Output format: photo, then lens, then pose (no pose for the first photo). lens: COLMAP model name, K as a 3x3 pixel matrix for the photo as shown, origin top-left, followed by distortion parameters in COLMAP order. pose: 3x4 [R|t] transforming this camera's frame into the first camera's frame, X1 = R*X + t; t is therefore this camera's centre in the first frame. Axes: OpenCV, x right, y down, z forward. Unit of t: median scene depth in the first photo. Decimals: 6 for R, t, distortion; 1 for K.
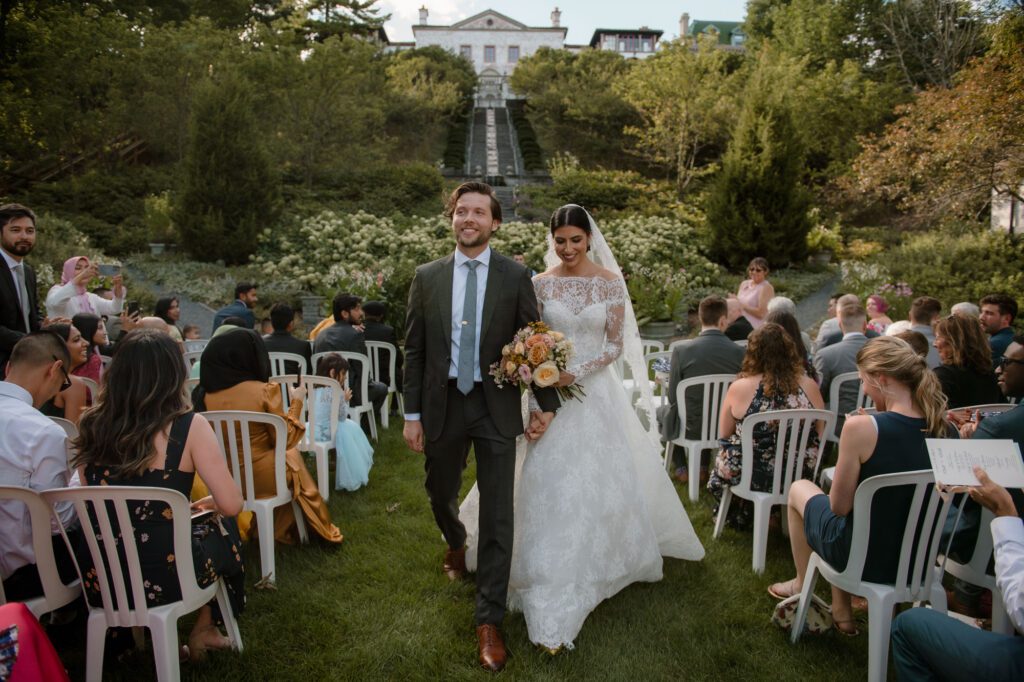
lens RADIAL K [[709.8, 0, 512.0], [0, 709.8, 341.0], [0, 0, 1]] dist [-0.050547, -0.000055]
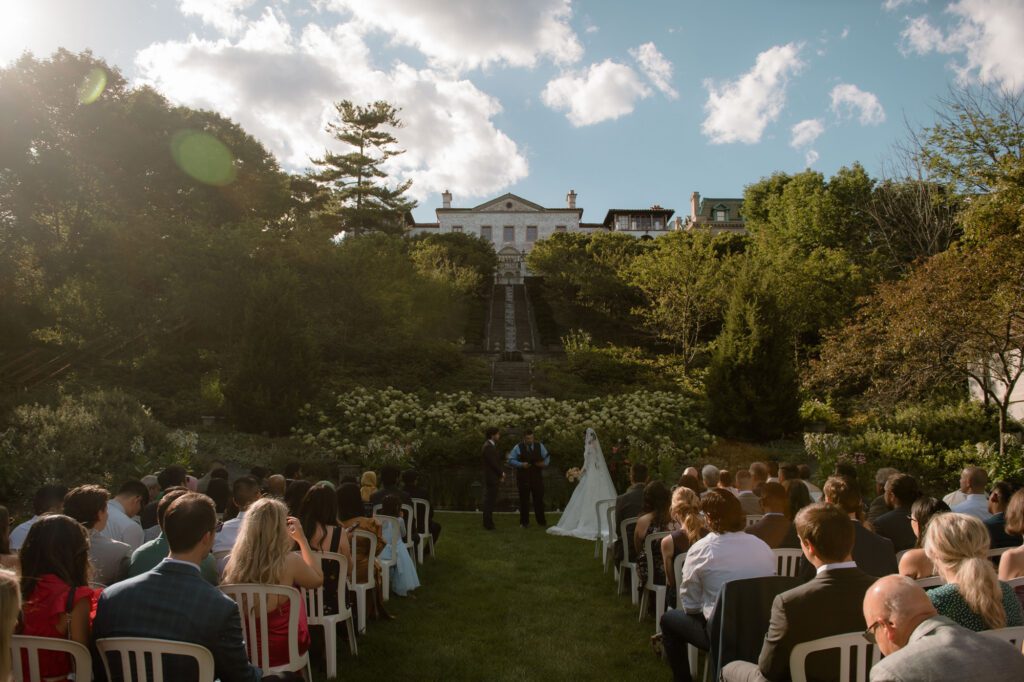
lens RADIAL K [[733.1, 0, 494.5], [0, 733.1, 342.0], [0, 0, 1]] dist [-0.050185, -0.000700]
pose [[0.998629, -0.006348, -0.051966, 0.008992], [-0.005725, 0.973427, -0.228924, 0.007658], [0.052039, 0.228908, 0.972056, -0.112878]]
